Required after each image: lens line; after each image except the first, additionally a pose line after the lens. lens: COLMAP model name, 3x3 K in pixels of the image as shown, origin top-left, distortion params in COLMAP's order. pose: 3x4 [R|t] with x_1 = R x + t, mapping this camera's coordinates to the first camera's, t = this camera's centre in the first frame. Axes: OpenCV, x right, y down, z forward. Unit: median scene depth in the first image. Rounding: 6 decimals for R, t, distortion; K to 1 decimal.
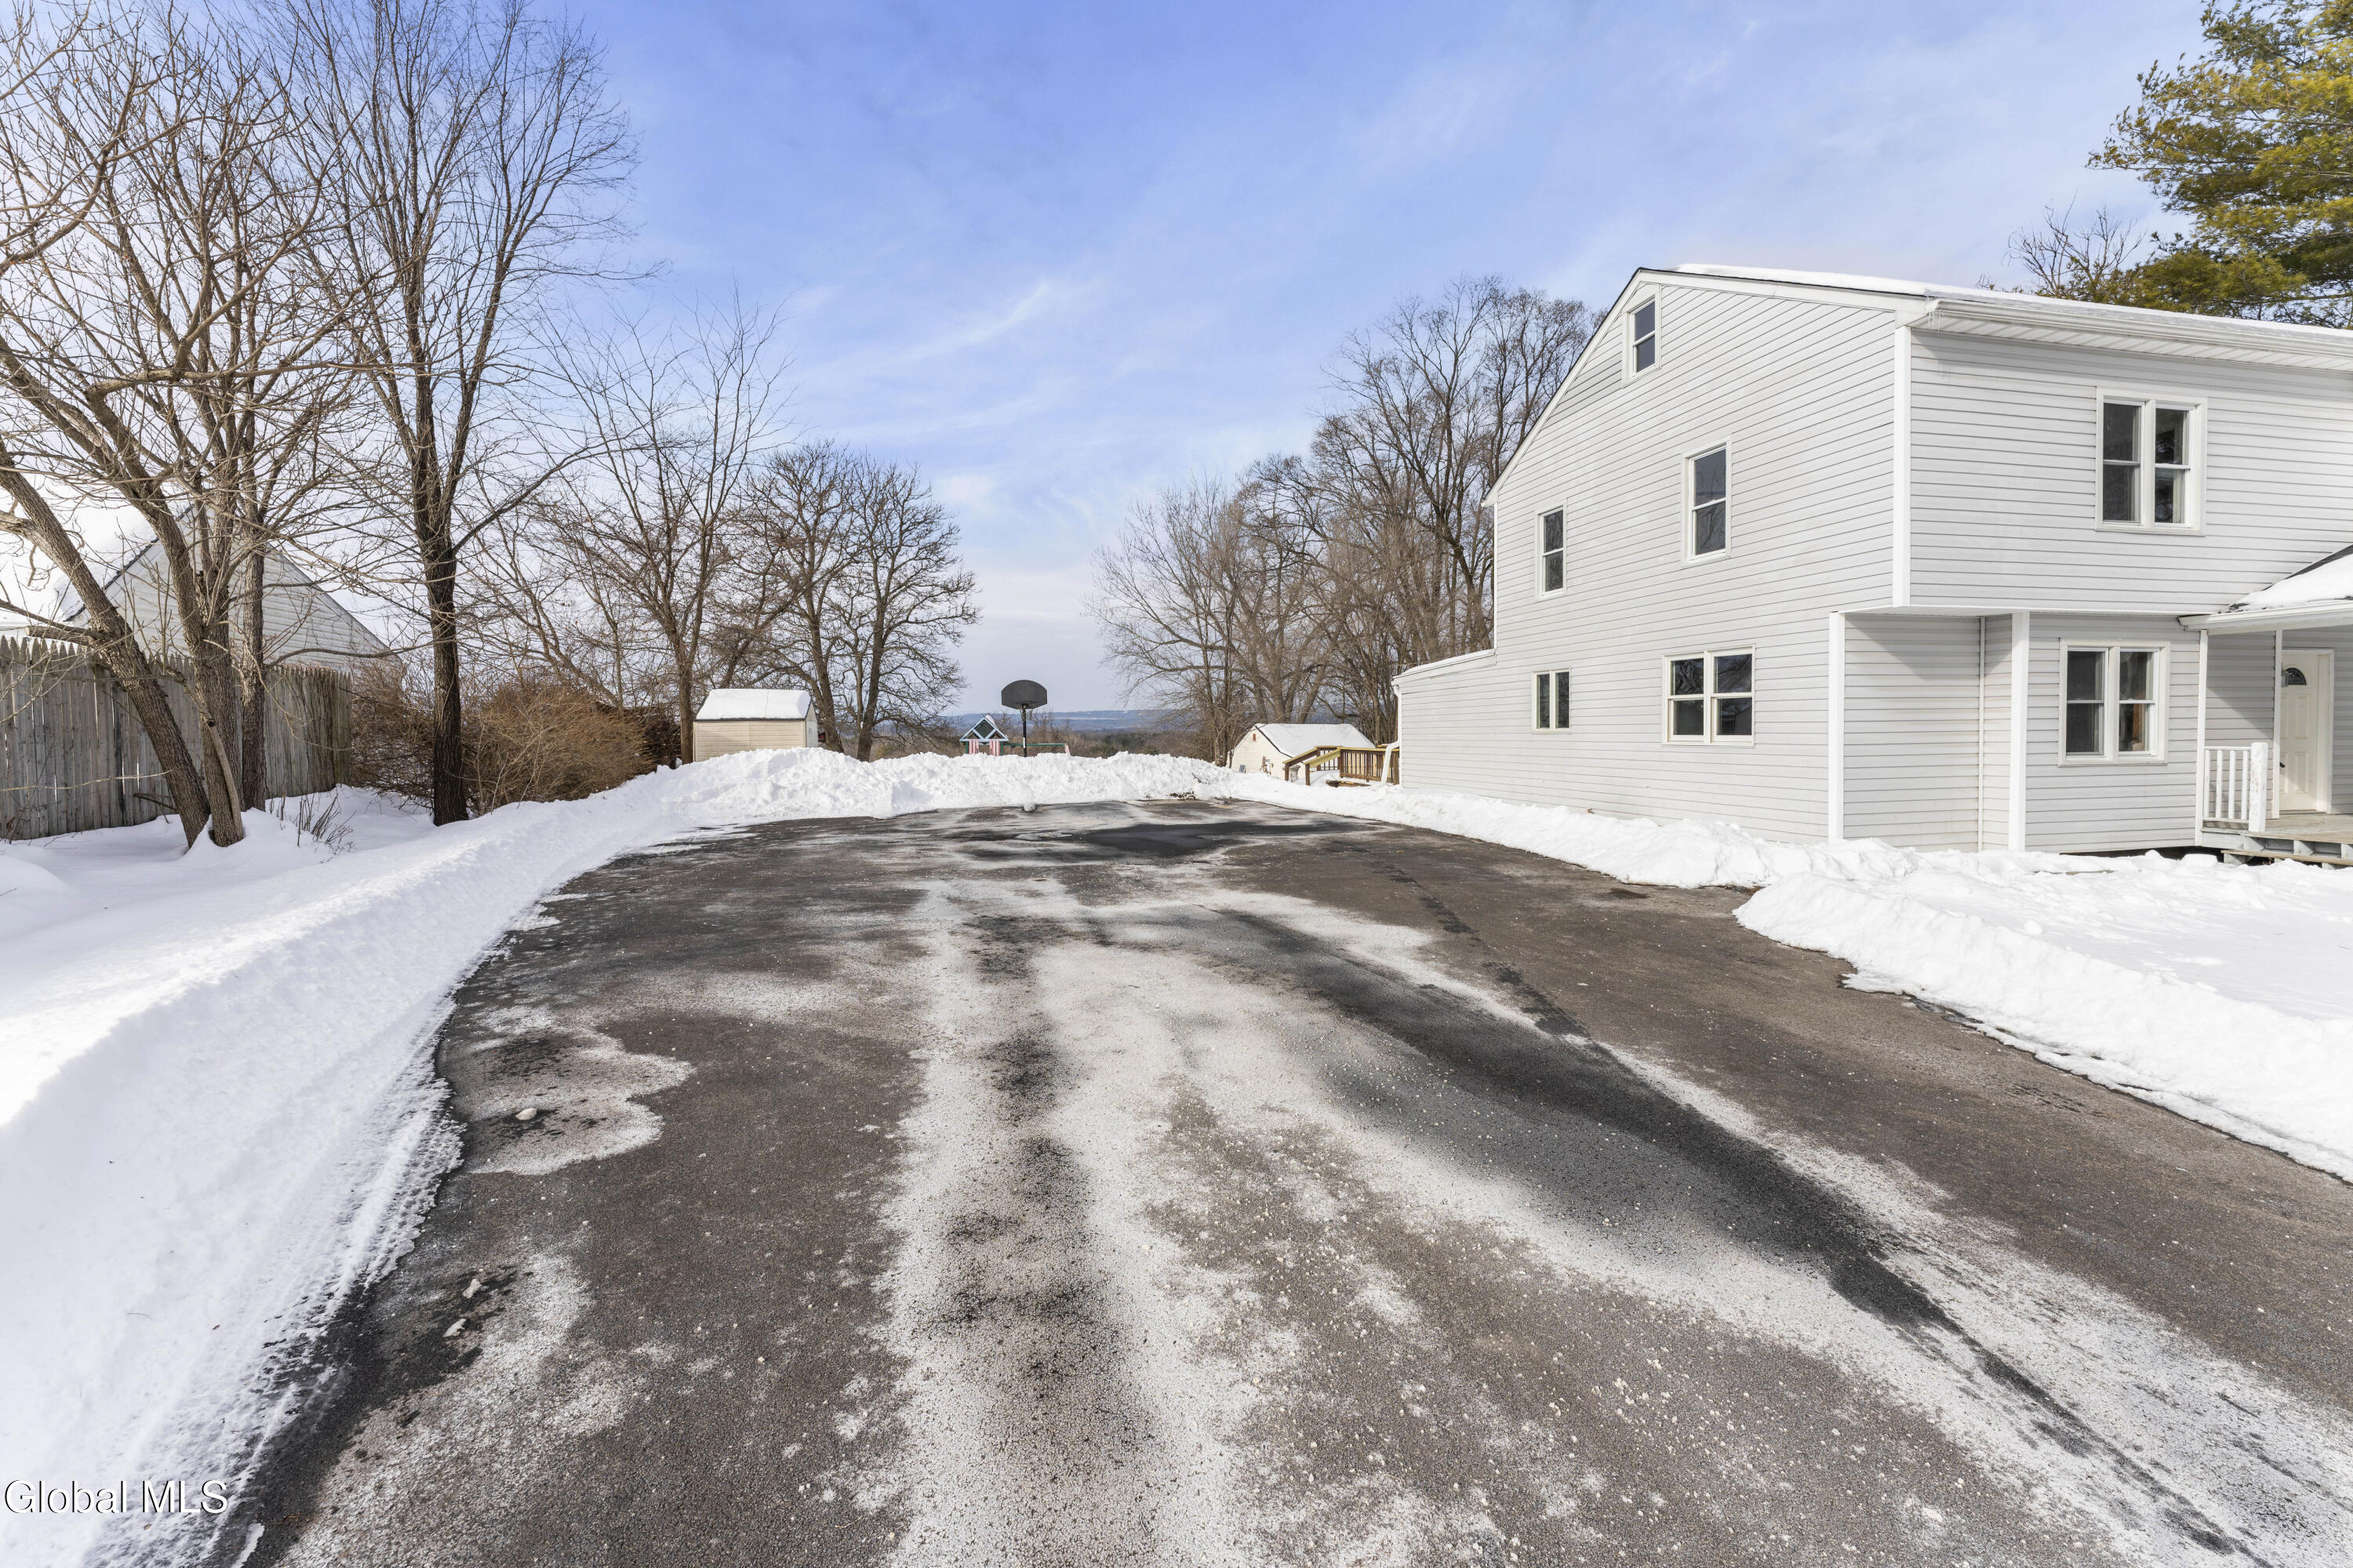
lens RADIAL K [[946.9, 0, 1169.9], [0, 946.9, 762.6], [0, 0, 1]] dist [-0.002443, 0.000629]
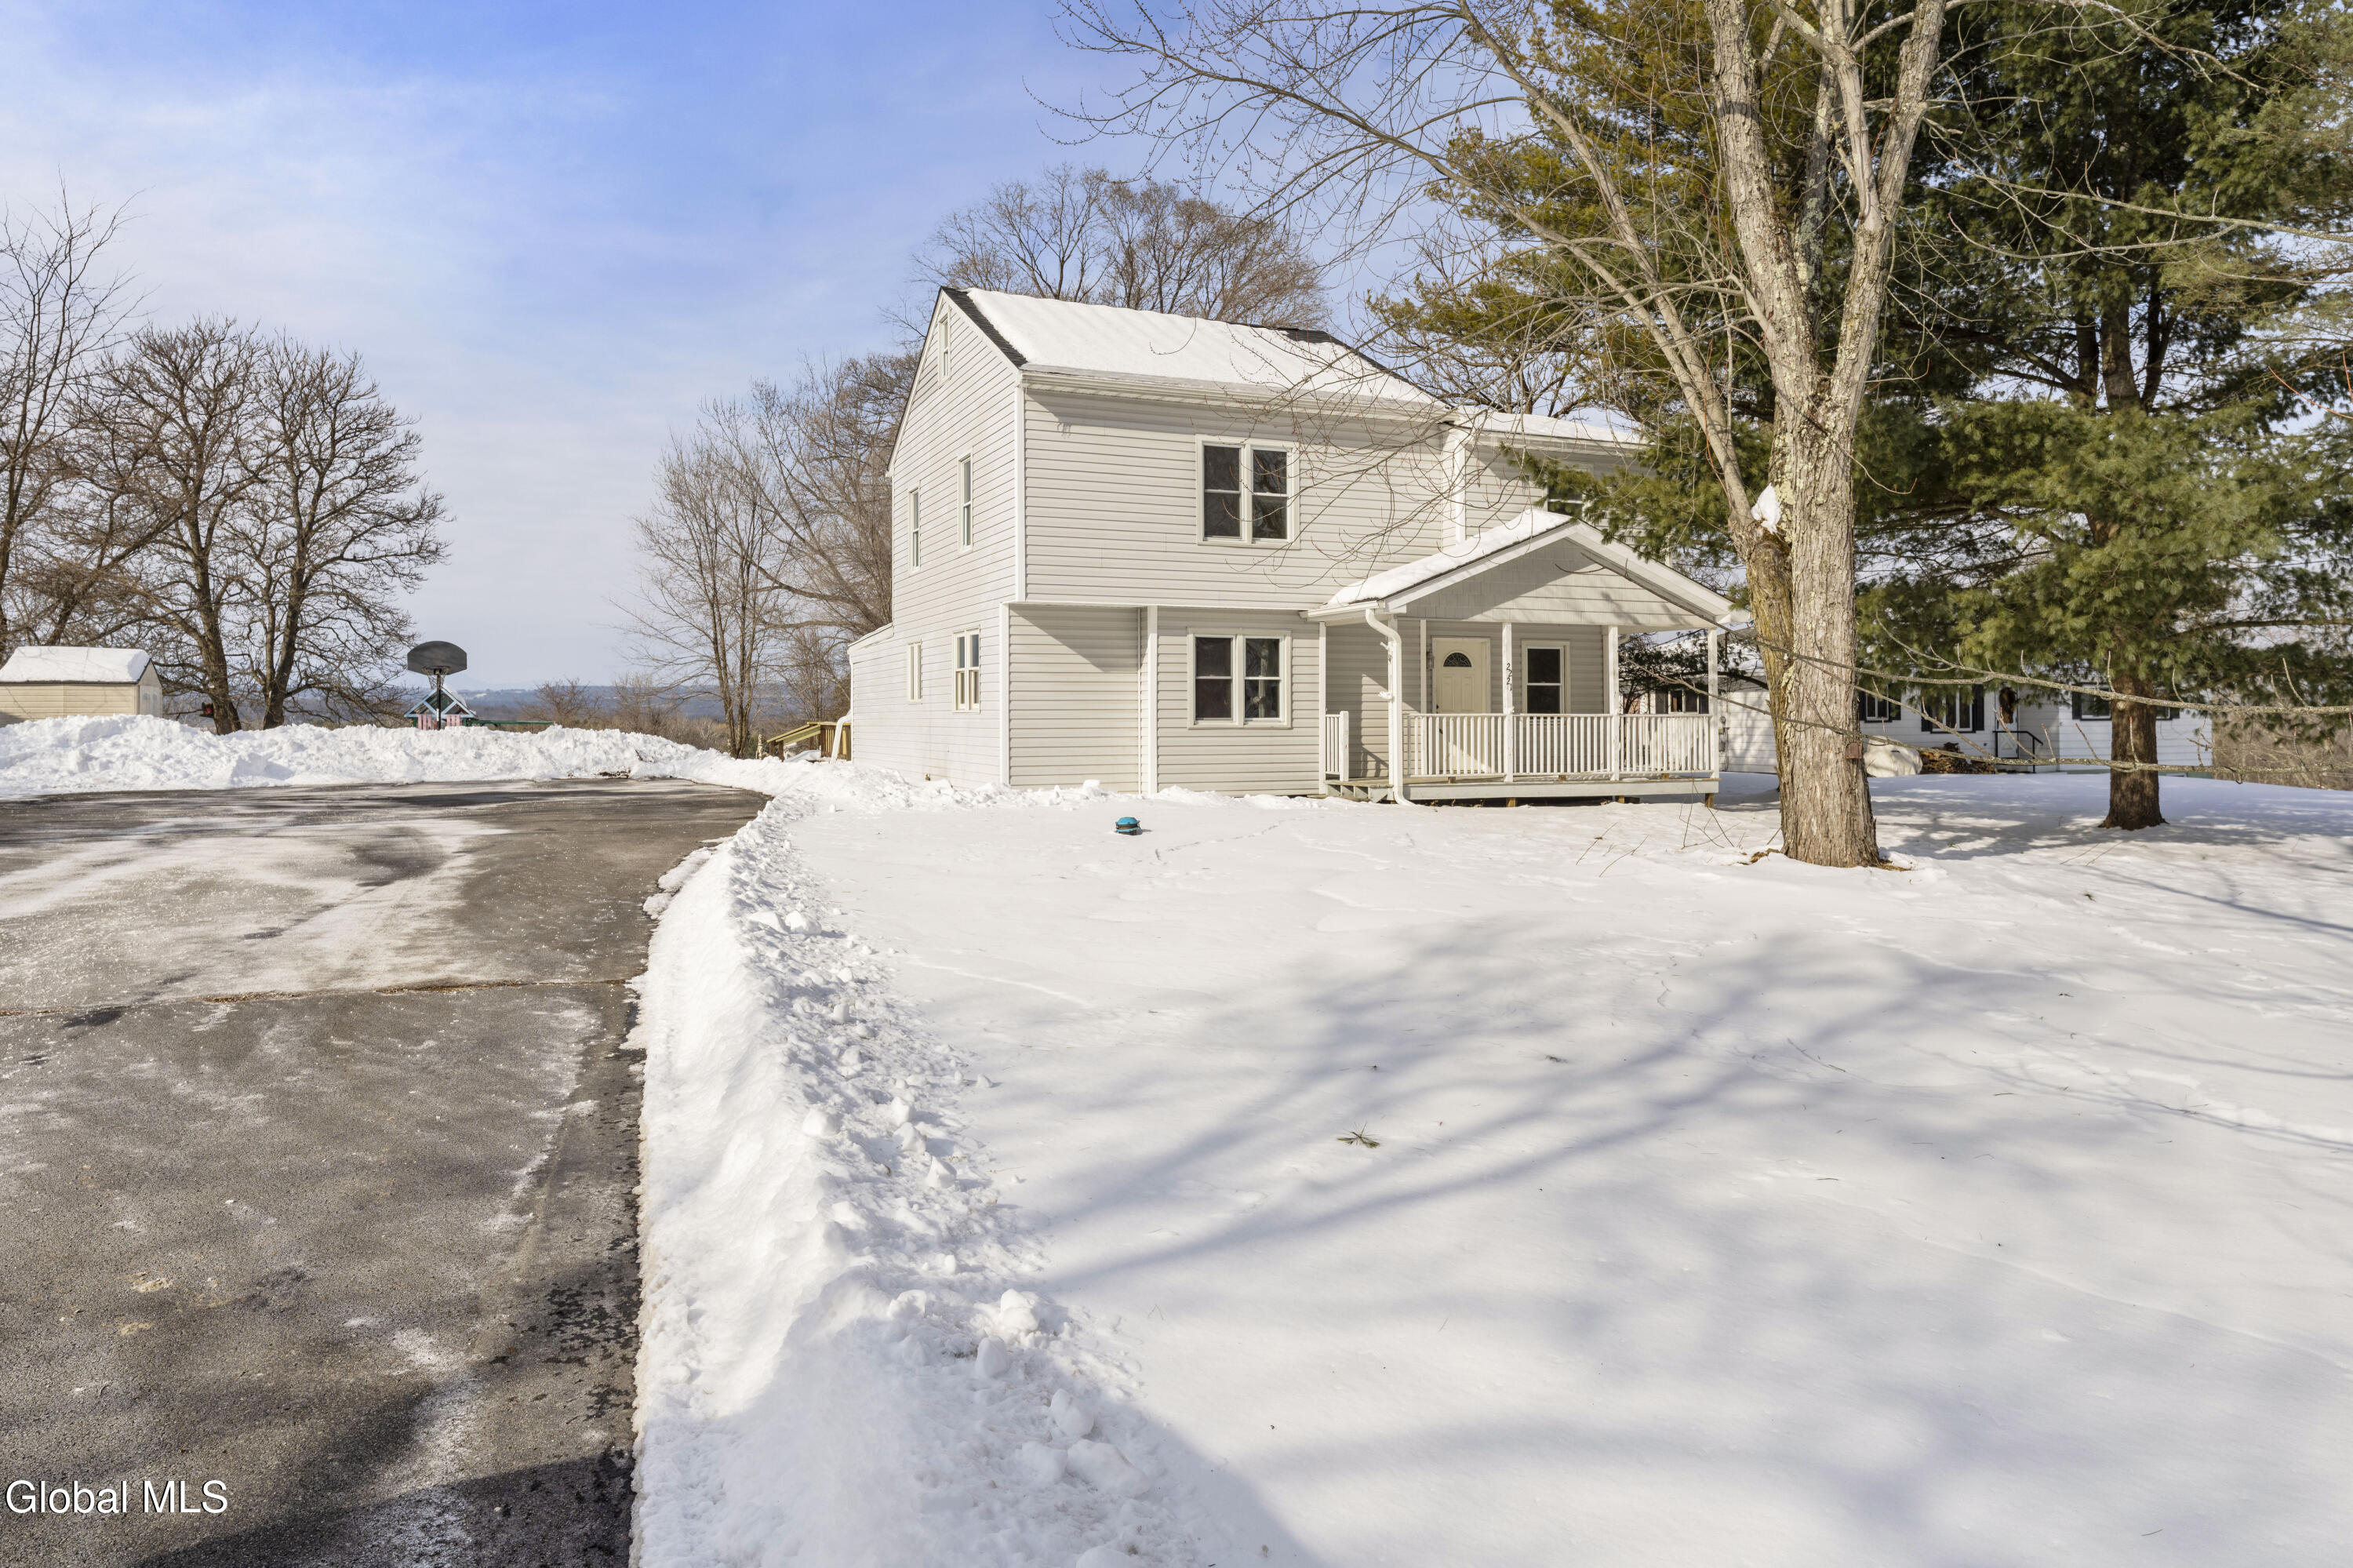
lens RADIAL K [[1451.1, 0, 1172.1], [0, 1451.1, 716.9], [0, 0, 1]] dist [-0.004963, 0.000310]
pose [[0.982434, 0.007715, 0.186449, 0.218823], [-0.001438, 0.999428, -0.033778, 0.020964], [-0.186603, 0.032916, 0.981884, -0.349071]]
